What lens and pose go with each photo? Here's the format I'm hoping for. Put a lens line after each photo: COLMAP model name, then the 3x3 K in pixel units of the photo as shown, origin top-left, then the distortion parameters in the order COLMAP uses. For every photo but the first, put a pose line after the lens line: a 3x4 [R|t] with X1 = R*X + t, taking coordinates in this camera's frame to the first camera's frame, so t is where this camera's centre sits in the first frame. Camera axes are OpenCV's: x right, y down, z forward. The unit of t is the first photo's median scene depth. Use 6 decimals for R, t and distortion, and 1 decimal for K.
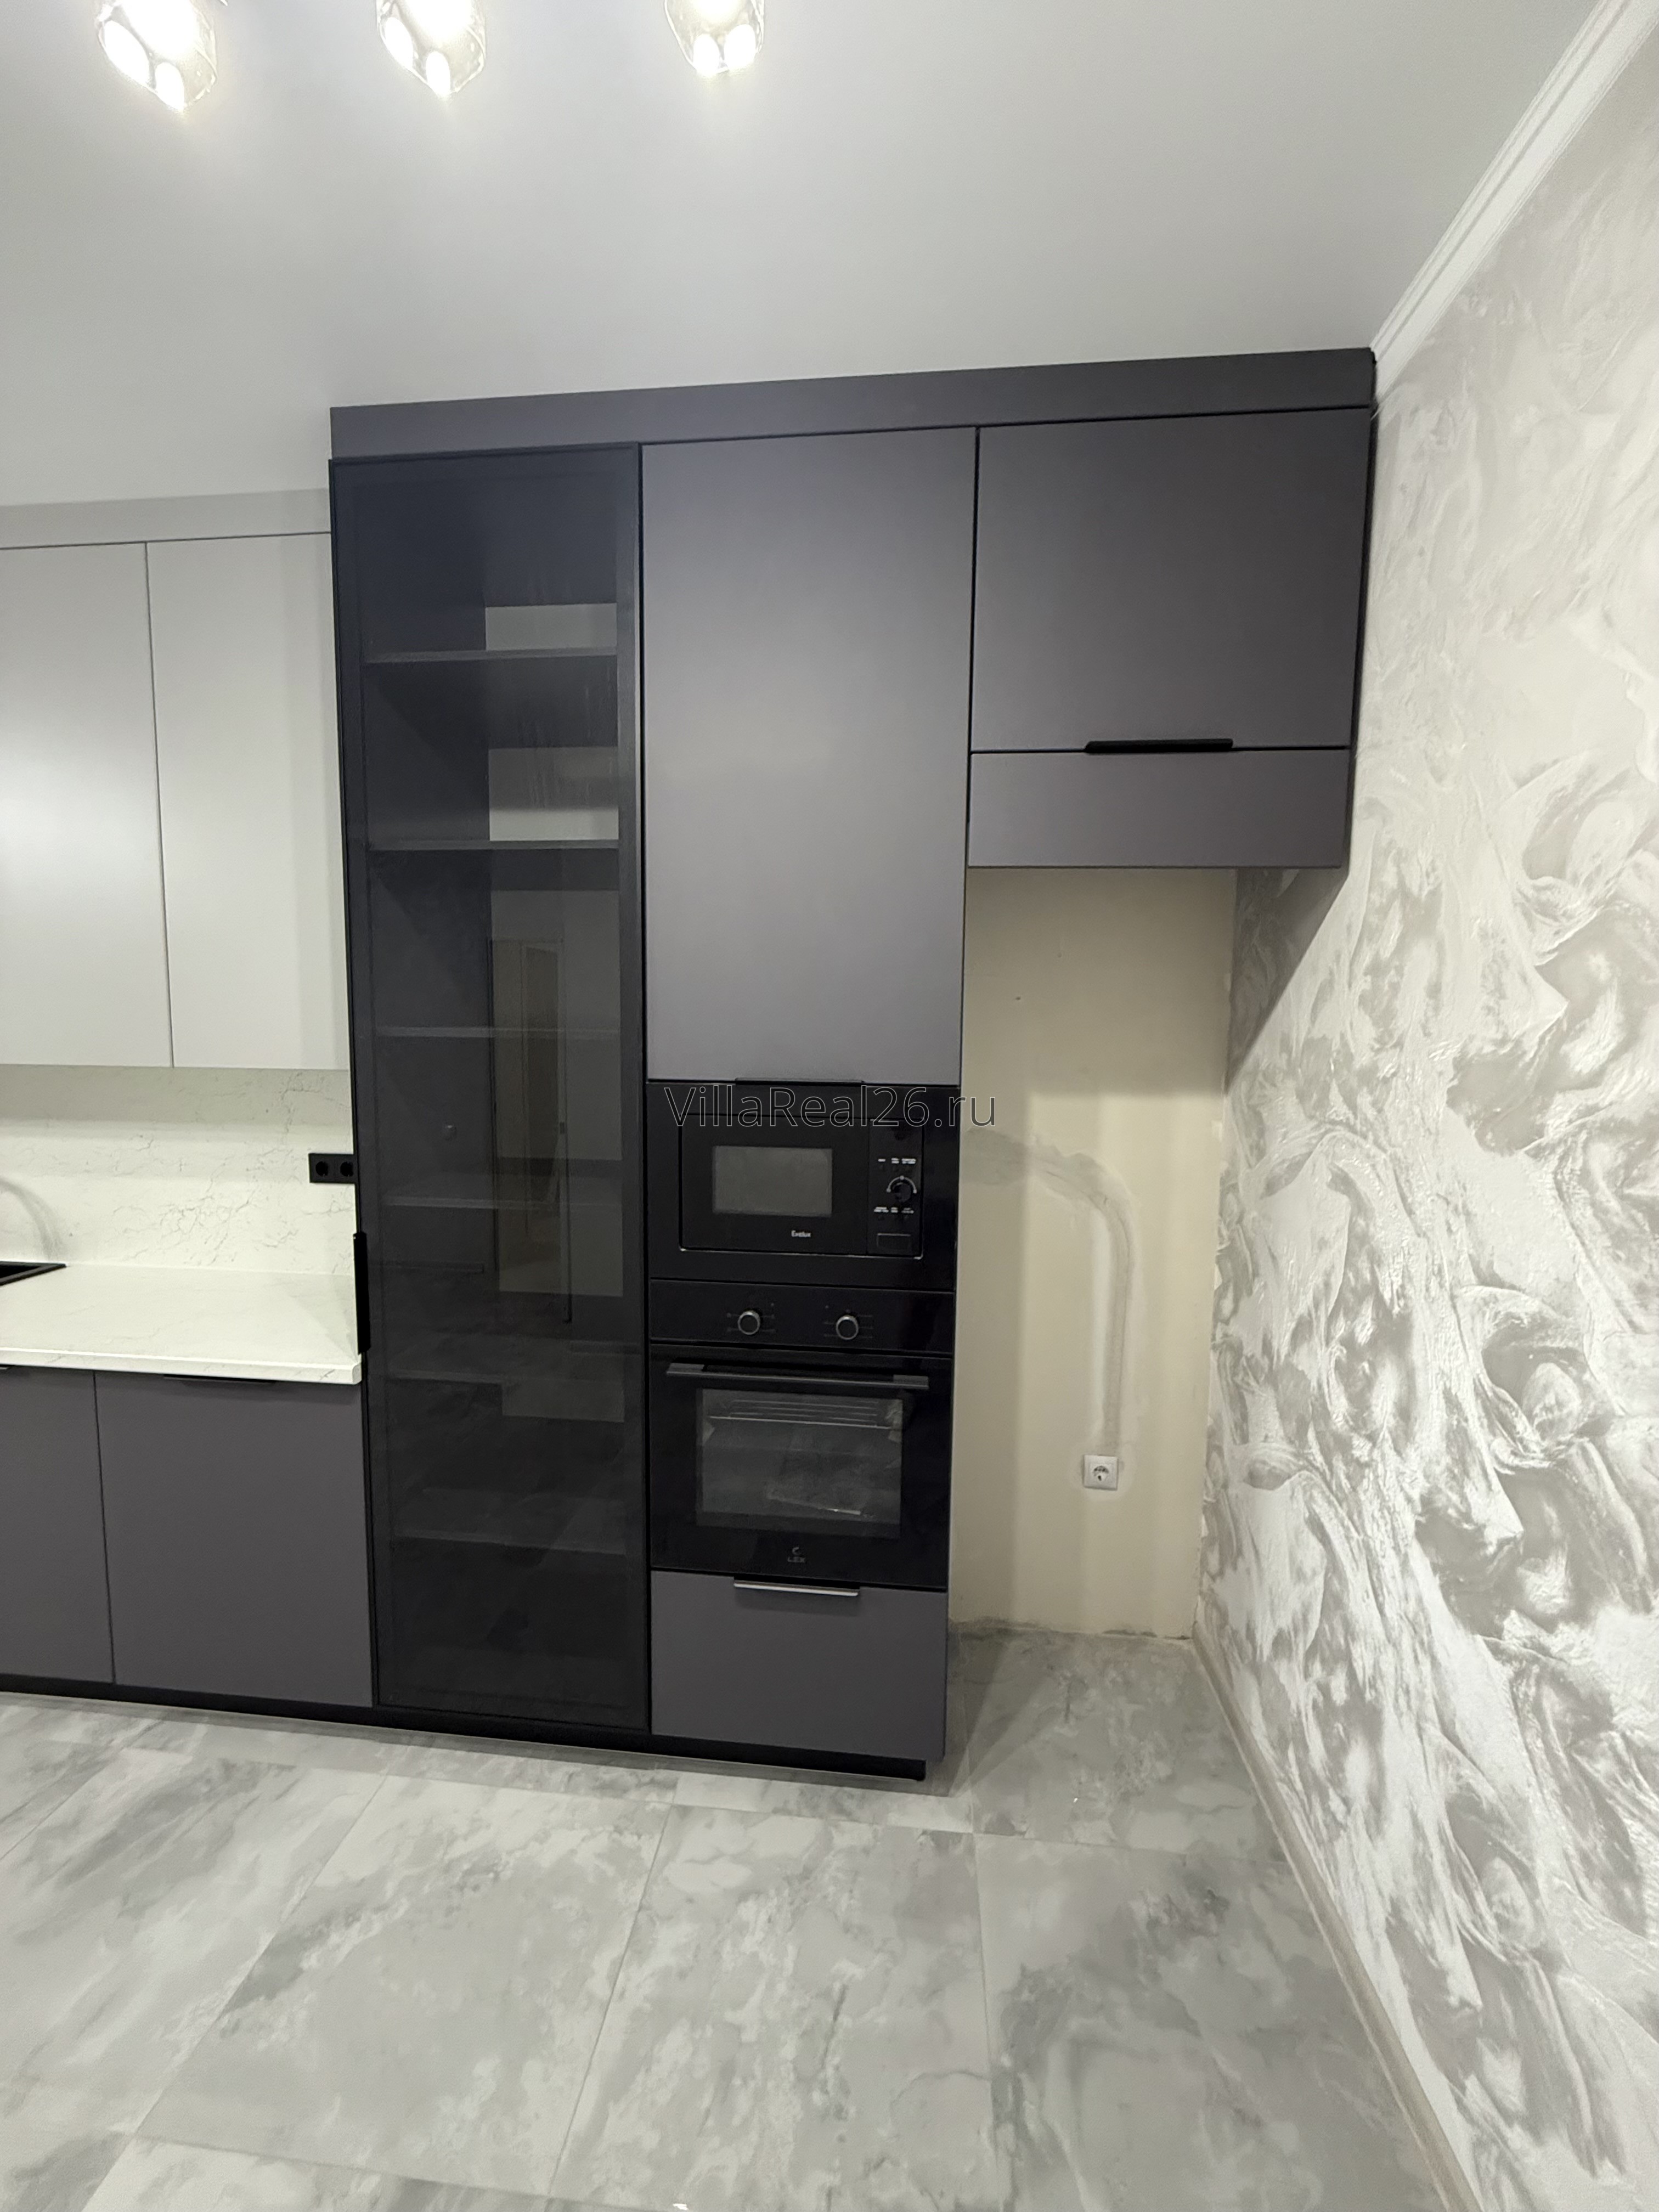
lens RADIAL K [[884.5, 0, 828.4], [0, 884.5, 1101.1], [0, 0, 1]] dist [-0.000953, 0.000609]
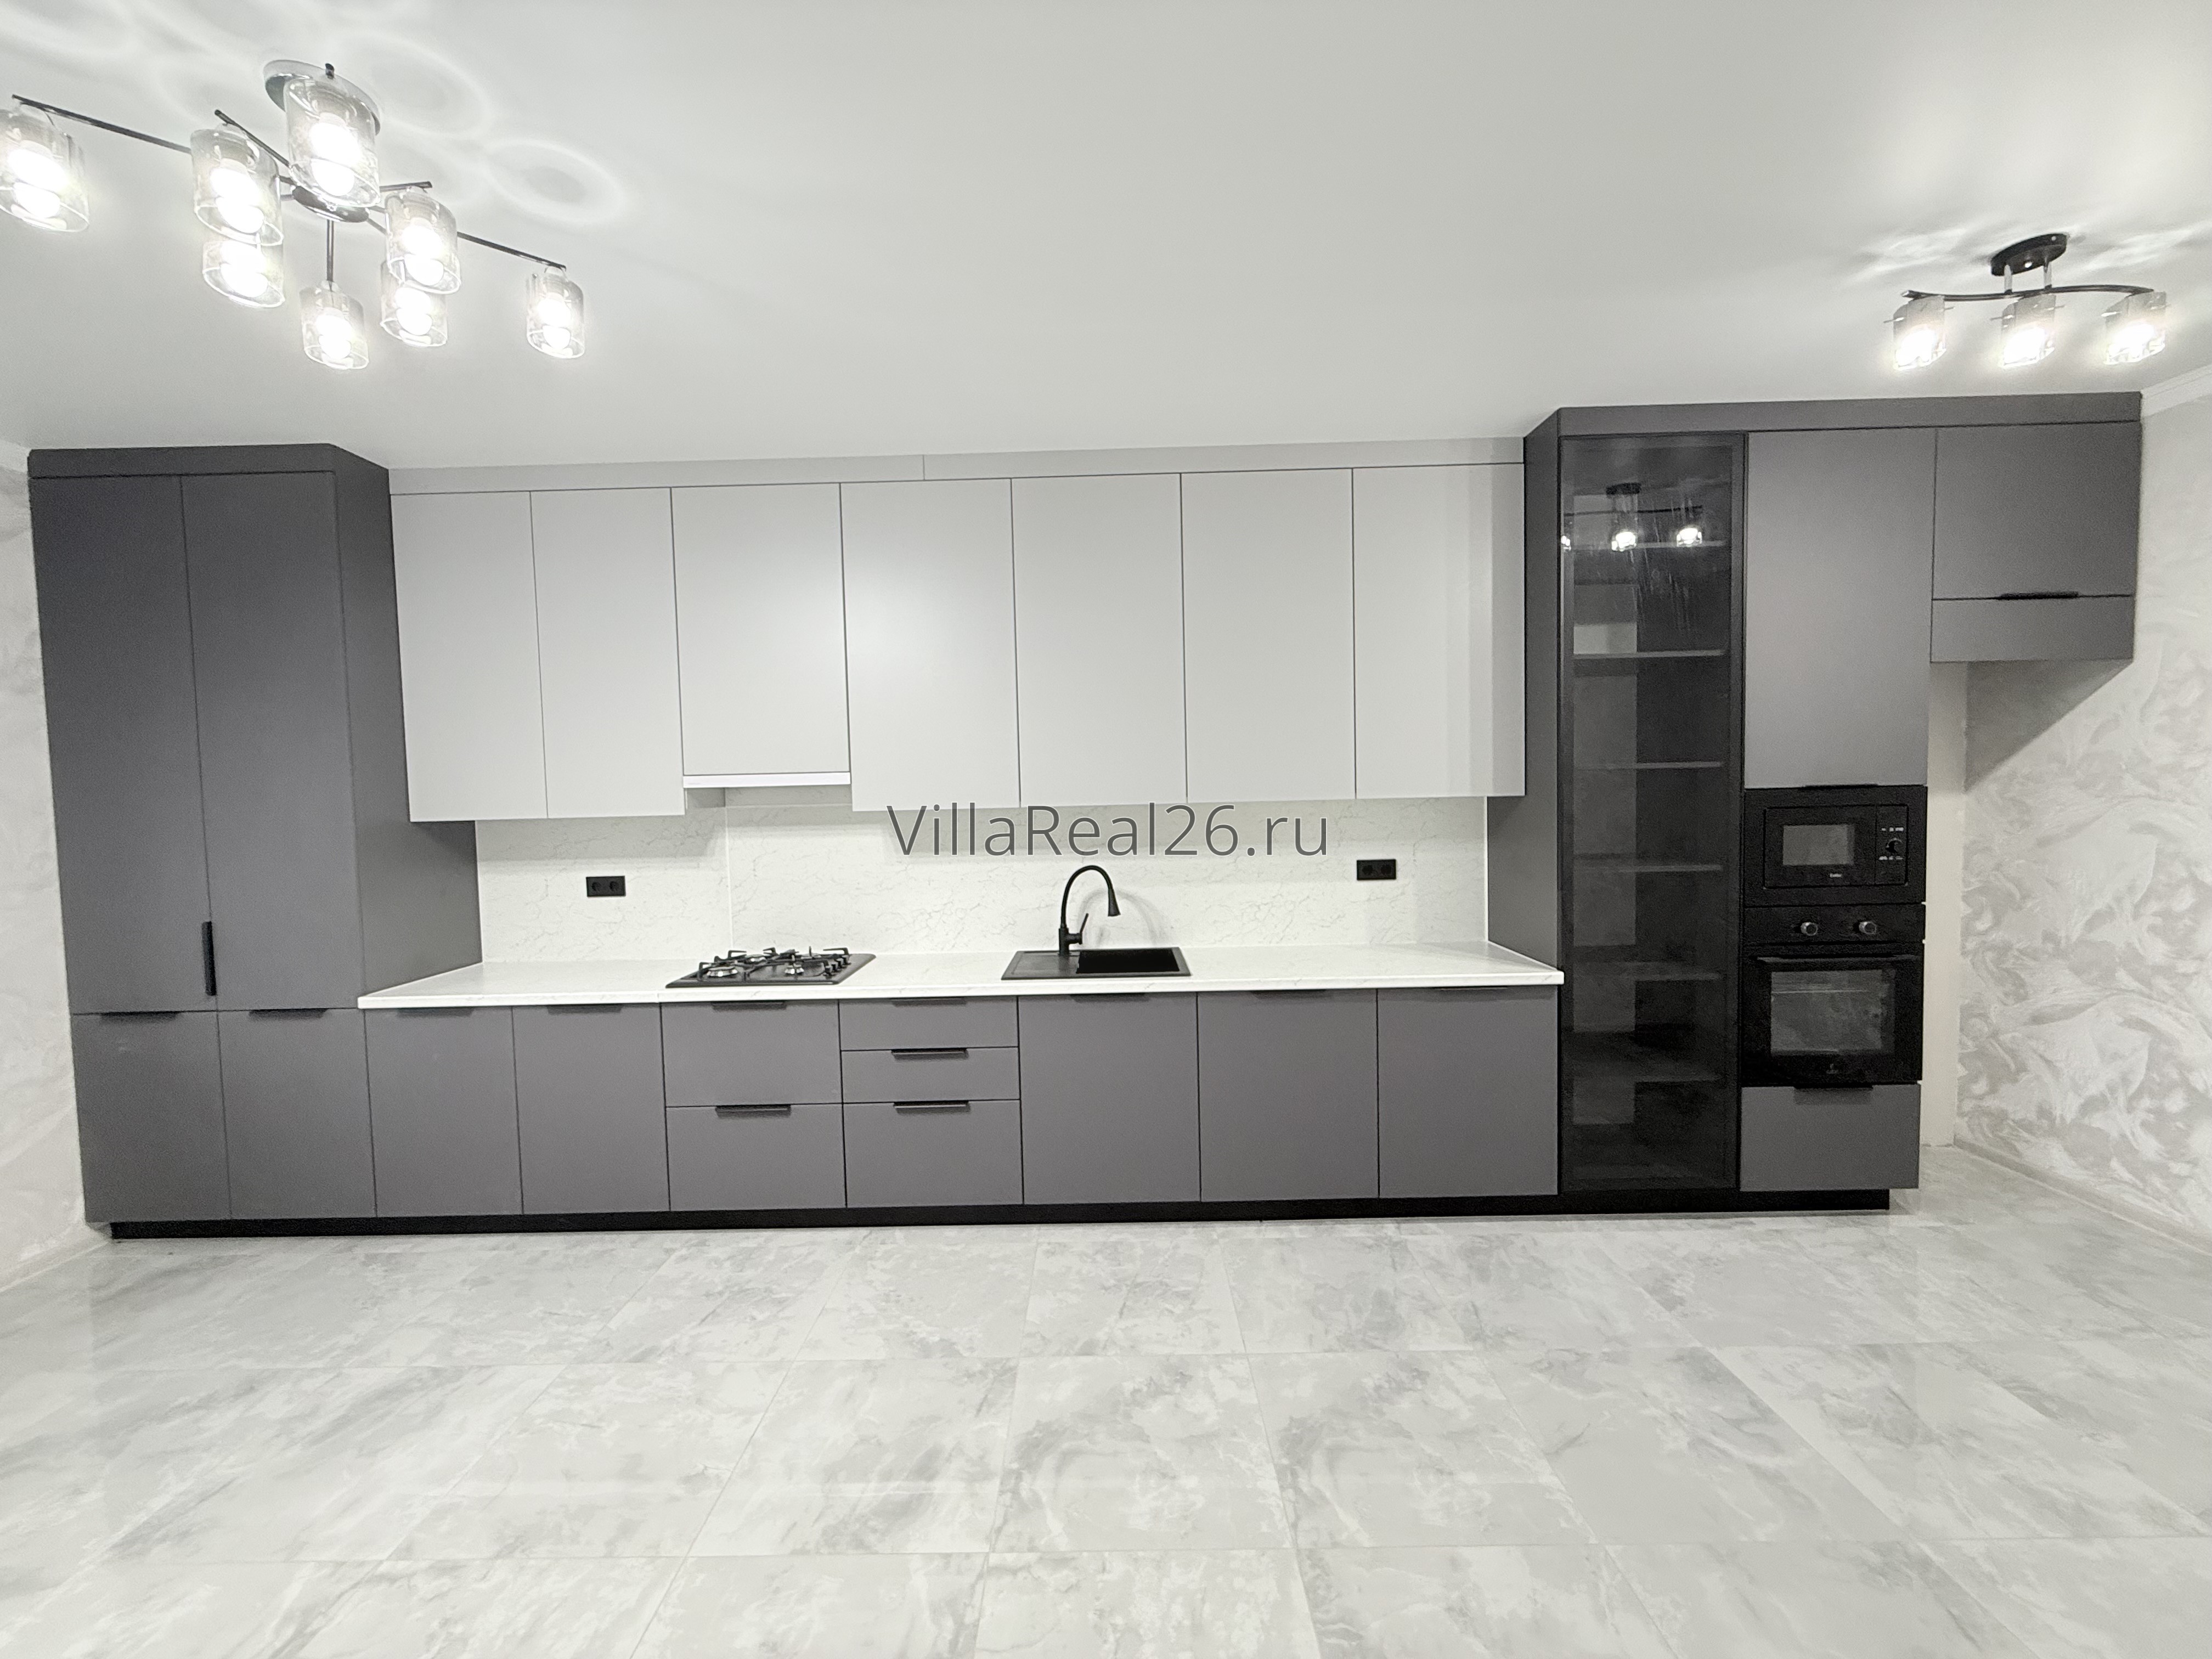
lens RADIAL K [[884.5, 0, 1100.5], [0, 884.5, 829.2], [0, 0, 1]] dist [-0.000953, 0.000609]
pose [[0.995353, -0.040022, 0.087587, -1.606677], [0.043590, 0.998279, -0.039220, 0.065933], [-0.085866, 0.042856, 0.995385, -0.594275]]
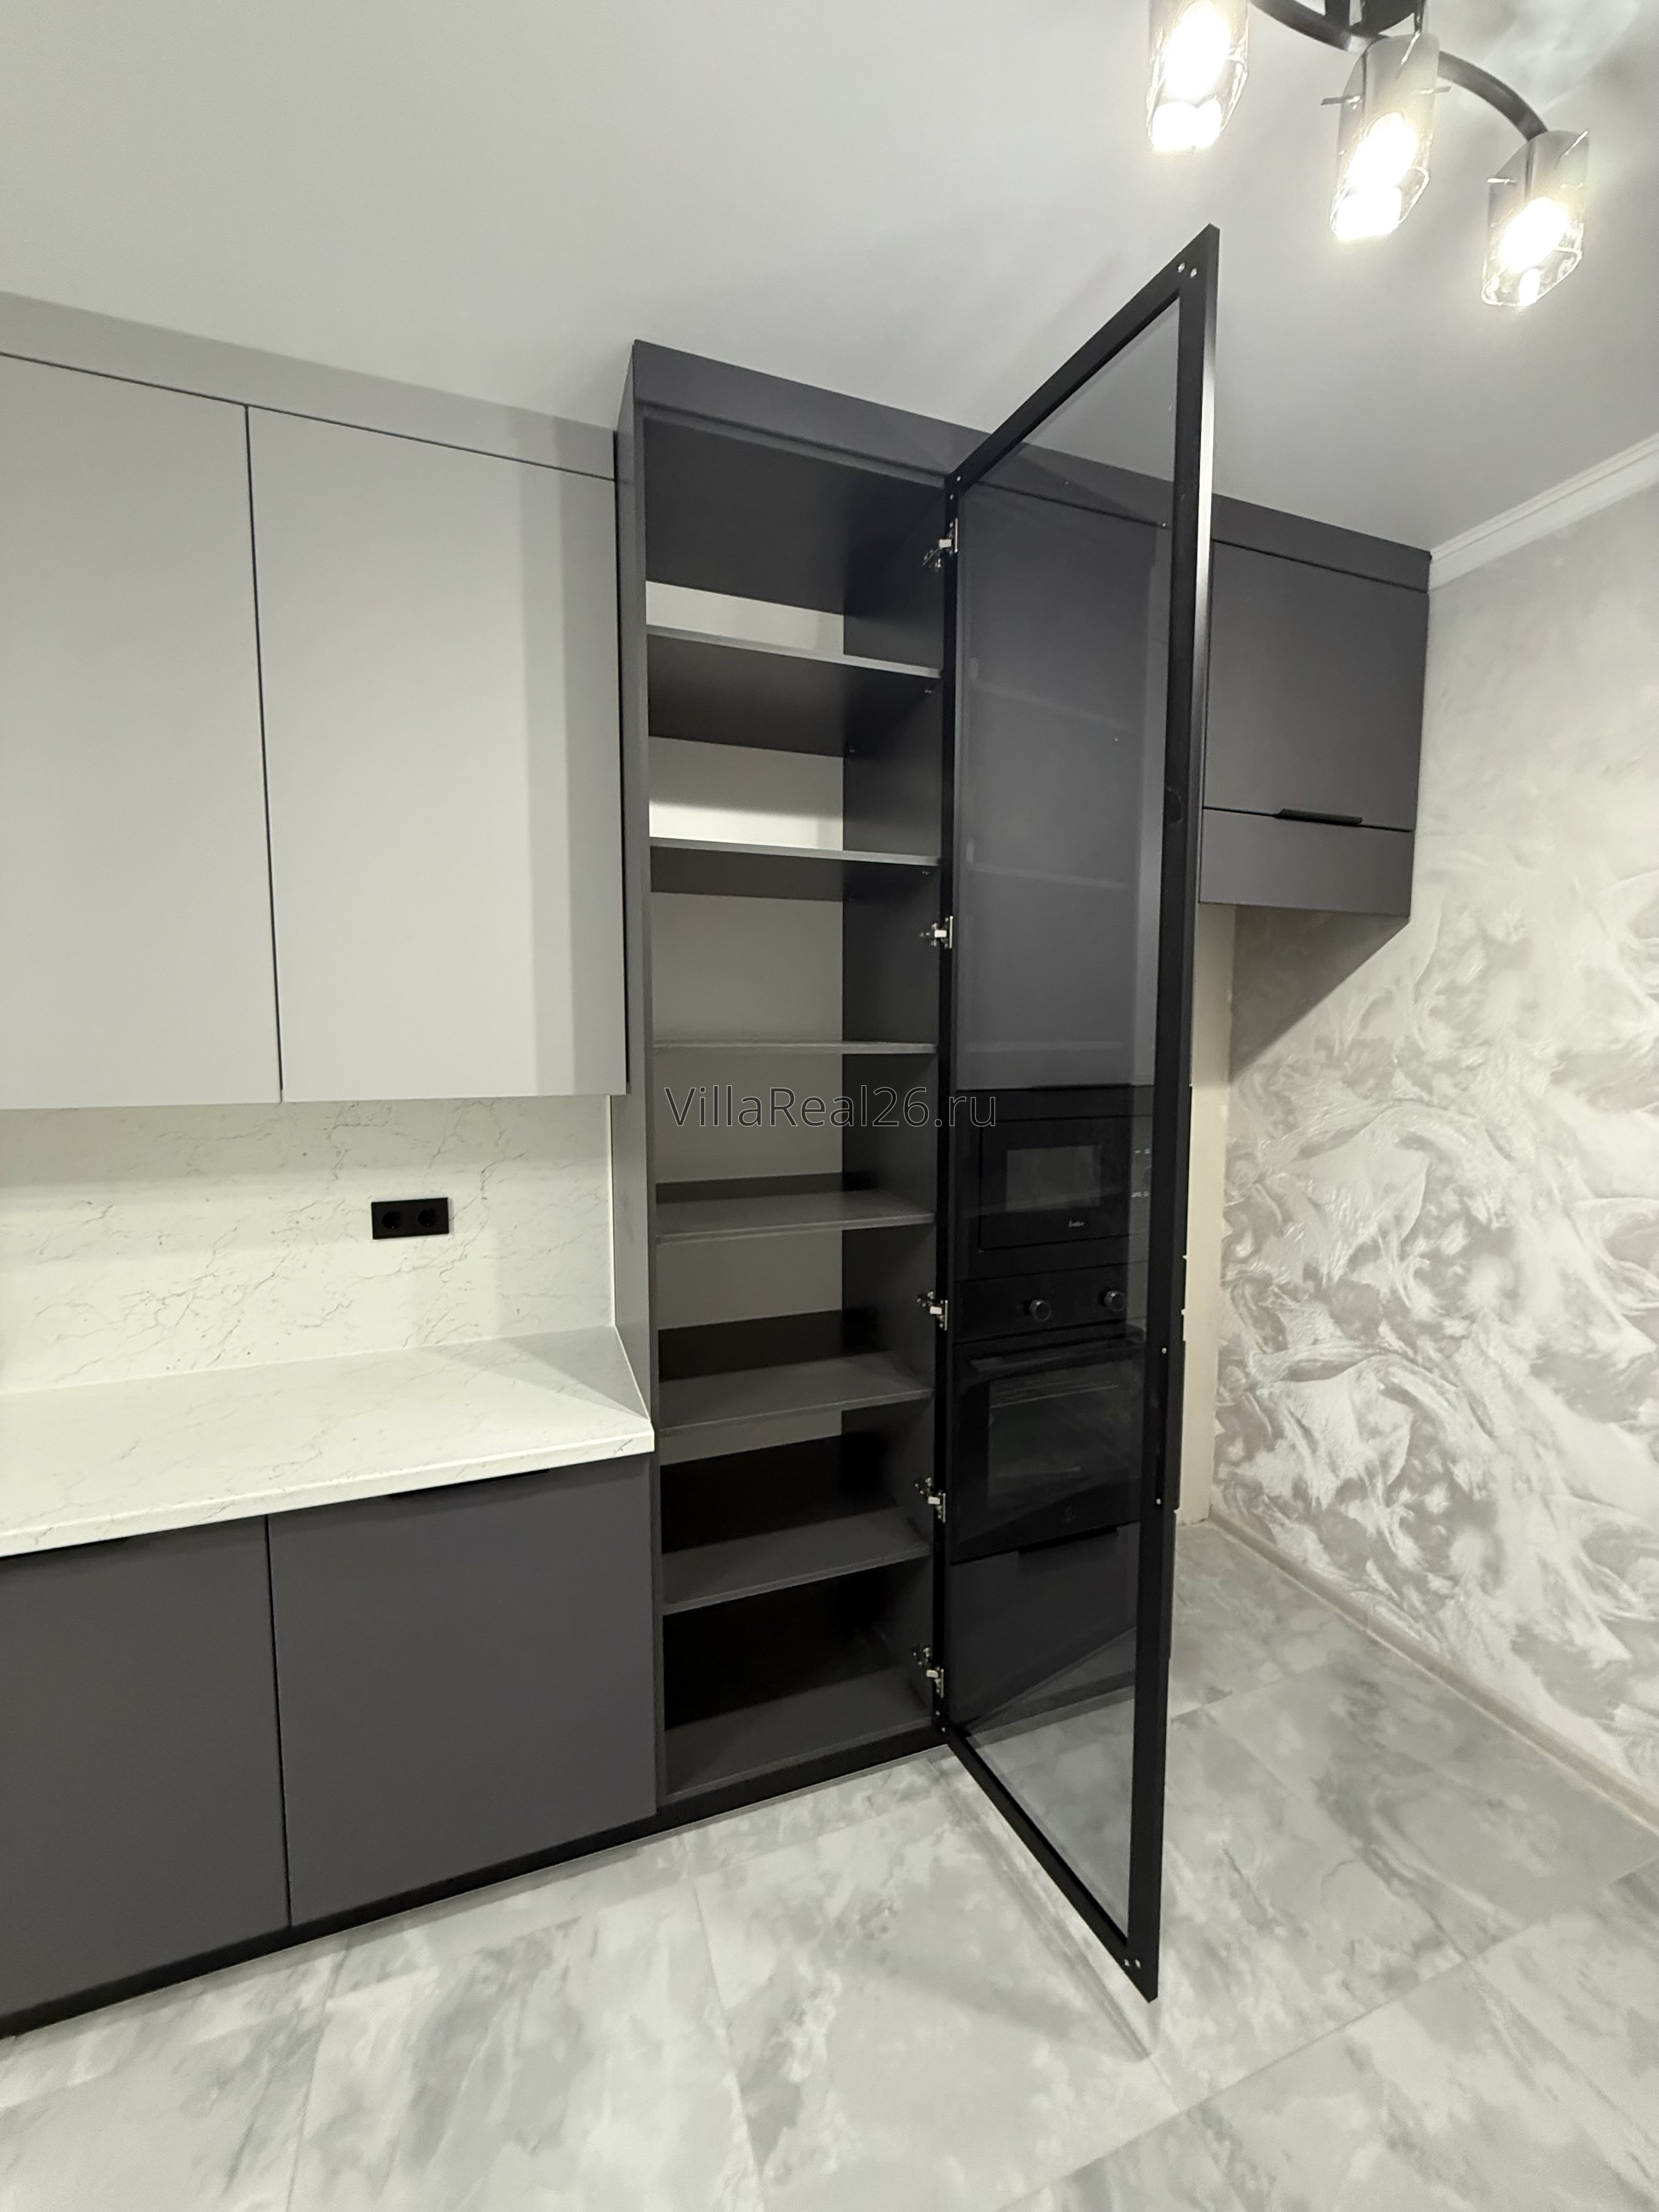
lens RADIAL K [[882.3, 0, 832.3], [0, 882.3, 1100.4], [0, 0, 1]] dist [-0.000879, 0.000396]
pose [[0.898553, -0.048234, 0.436206, -0.786530], [0.048551, 0.998766, 0.010428, -0.030916], [-0.436171, 0.011808, 0.899786, 0.134856]]
